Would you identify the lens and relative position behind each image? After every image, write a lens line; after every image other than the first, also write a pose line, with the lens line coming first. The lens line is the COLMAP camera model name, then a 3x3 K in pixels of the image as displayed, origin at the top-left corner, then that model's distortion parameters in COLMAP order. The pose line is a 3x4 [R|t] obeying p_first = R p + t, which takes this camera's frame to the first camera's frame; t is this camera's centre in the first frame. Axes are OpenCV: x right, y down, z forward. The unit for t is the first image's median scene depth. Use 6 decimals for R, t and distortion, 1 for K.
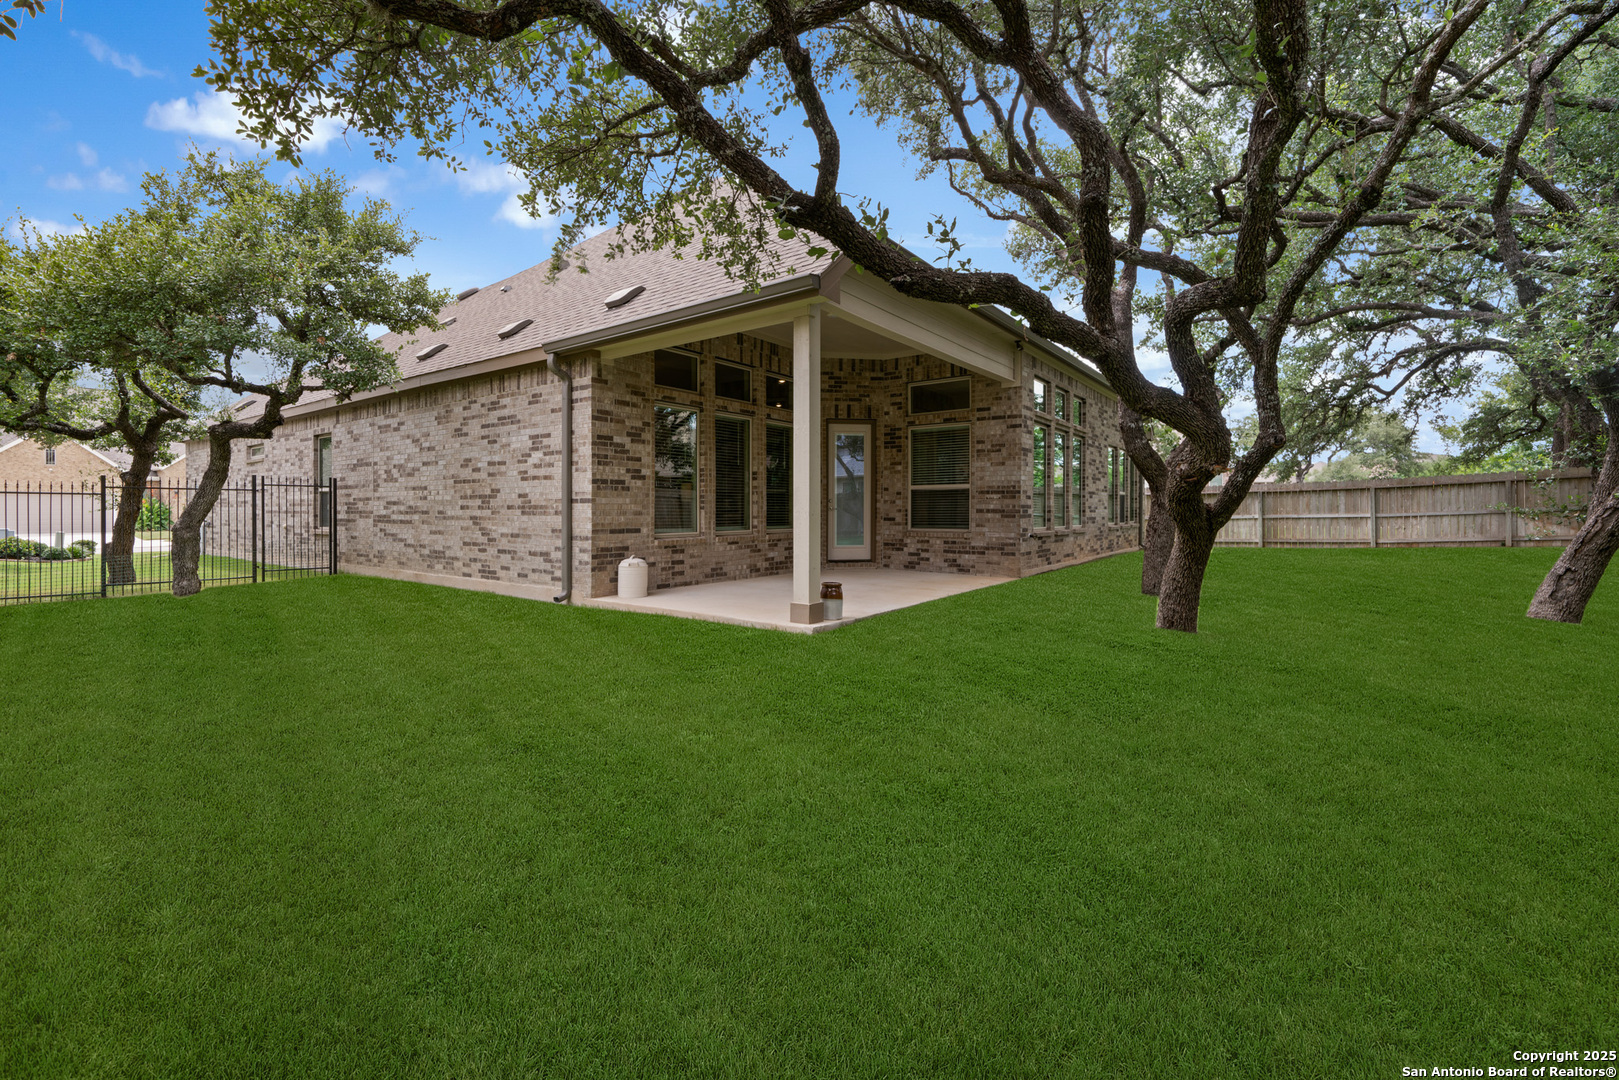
lens RADIAL K [[646.7, 0, 794.5], [0, 646.7, 506.2], [0, 0, 1]] dist [-0.002652, 0.000216]
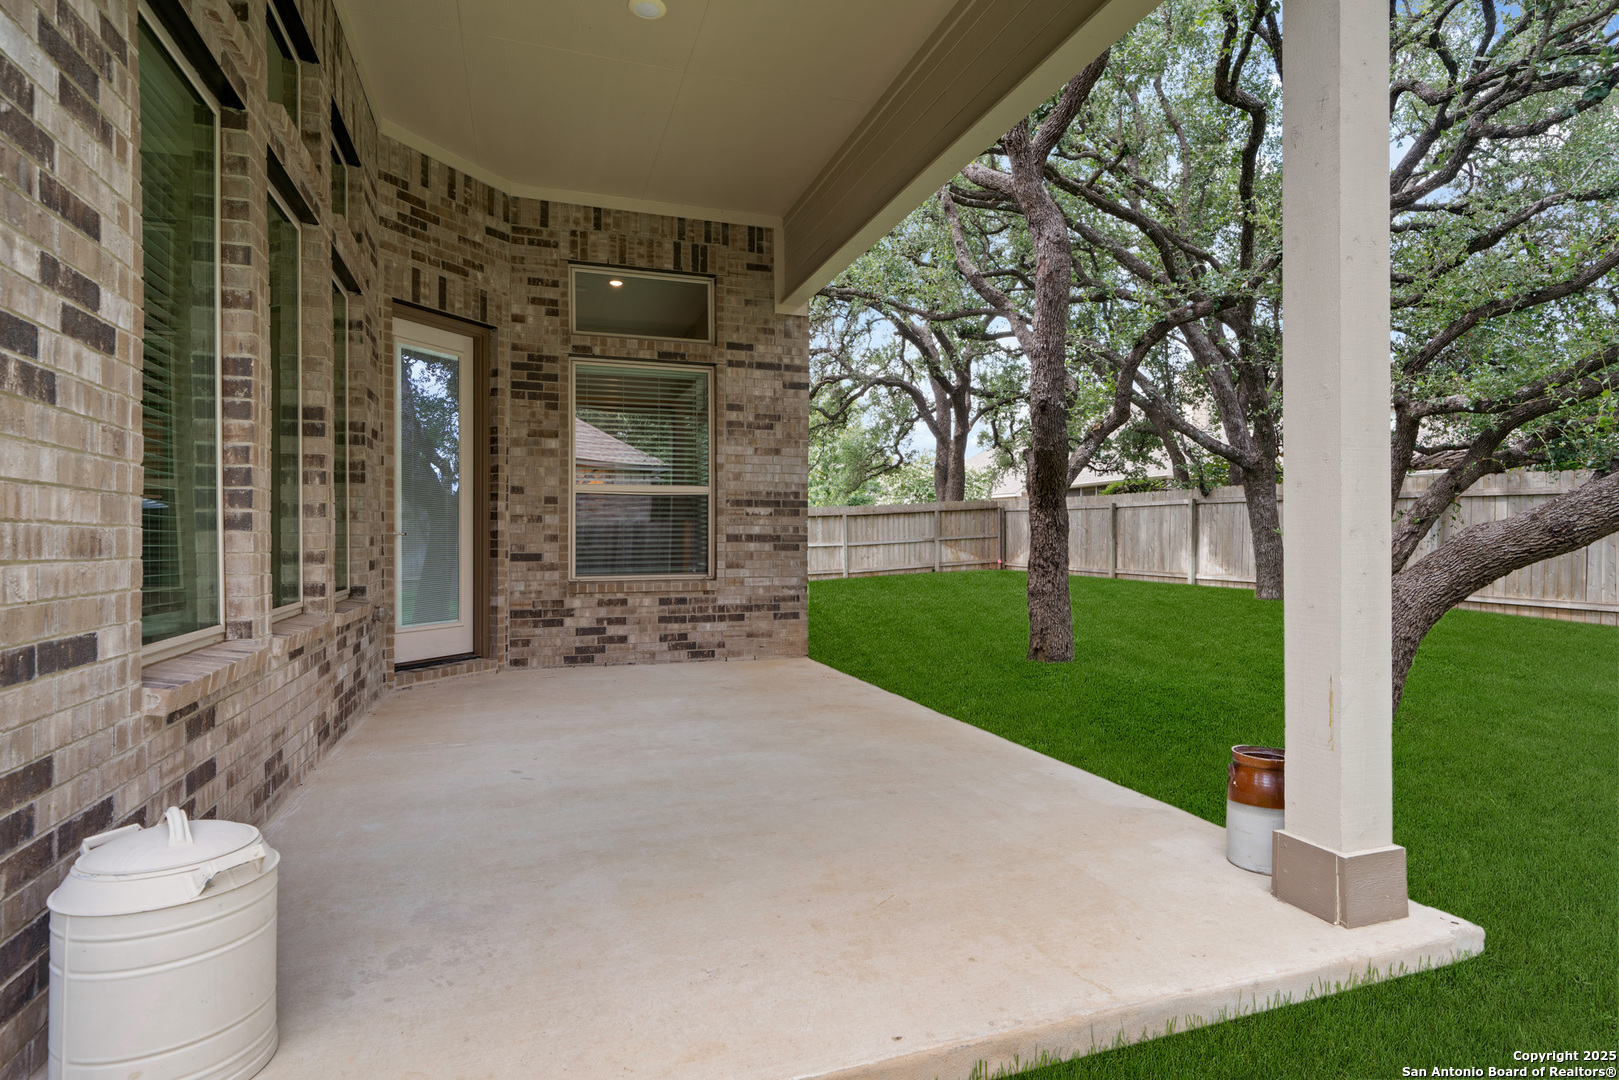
lens RADIAL K [[842.3, 0, 816.0], [0, 842.3, 535.8], [0, 0, 1]] dist [0.006956, -0.005441]
pose [[0.563351, 0.001938, 0.826216, -0.227396], [-0.001862, 0.999998, -0.001076, 0.005689], [-0.826216, -0.000933, 0.563353, 0.522001]]
